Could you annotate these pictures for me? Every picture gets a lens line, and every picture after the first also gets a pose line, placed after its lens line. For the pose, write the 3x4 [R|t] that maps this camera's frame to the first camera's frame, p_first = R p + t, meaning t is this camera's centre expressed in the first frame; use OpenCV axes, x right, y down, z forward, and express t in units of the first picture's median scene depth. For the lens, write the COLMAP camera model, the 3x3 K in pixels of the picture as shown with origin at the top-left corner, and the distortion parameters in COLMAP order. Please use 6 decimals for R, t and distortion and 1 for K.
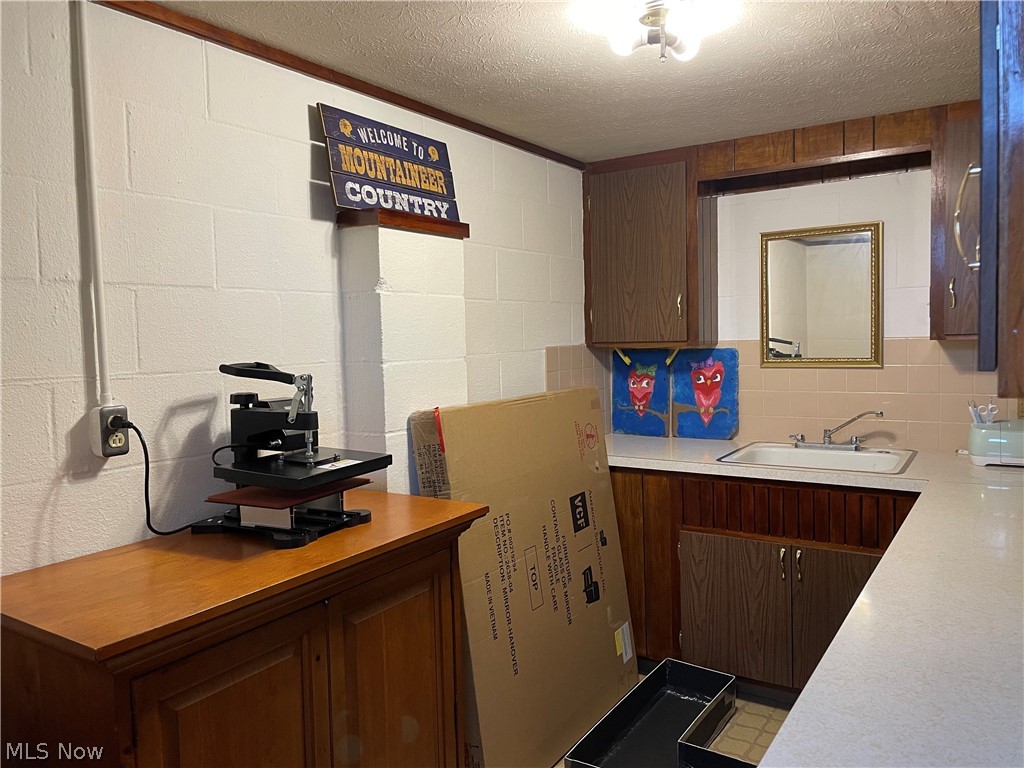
lens RADIAL K [[774.6, 0, 515.7], [0, 774.6, 379.7], [0, 0, 1]] dist [0.071918, -0.079890]
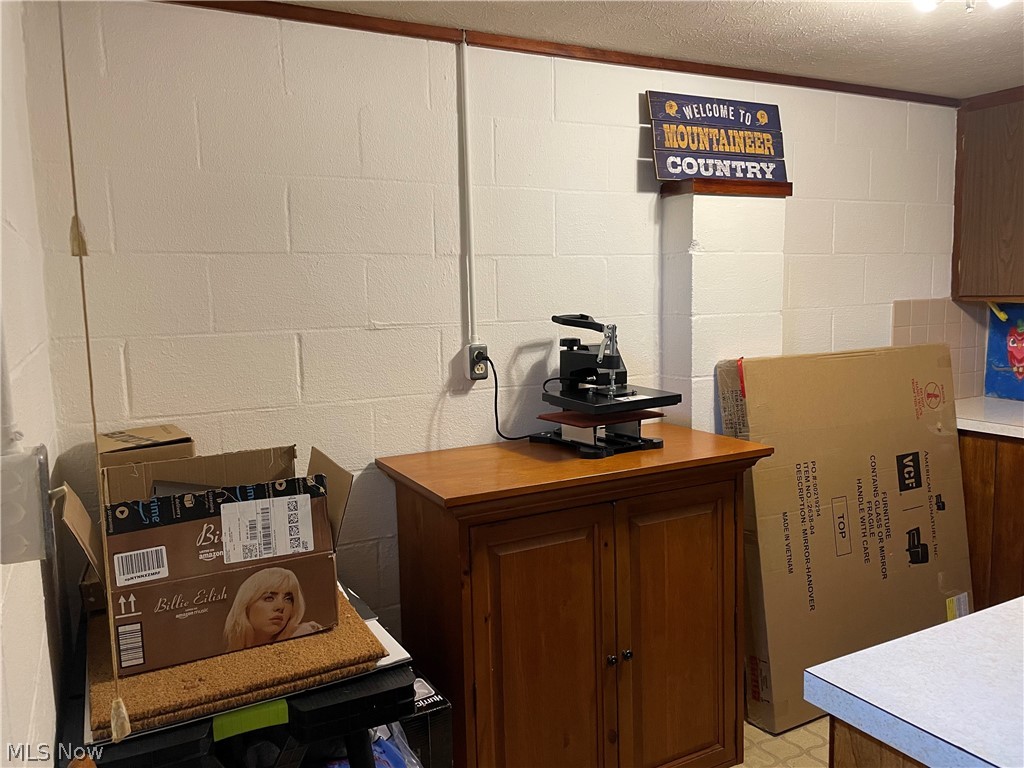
lens RADIAL K [[774.6, 0, 508.9], [0, 774.6, 382.2], [0, 0, 1]] dist [0.071918, -0.079890]
pose [[0.871090, 0.058732, -0.487599, 0.155421], [-0.025899, 0.996936, 0.073816, -0.001646], [0.490440, -0.051672, 0.869942, -0.130049]]
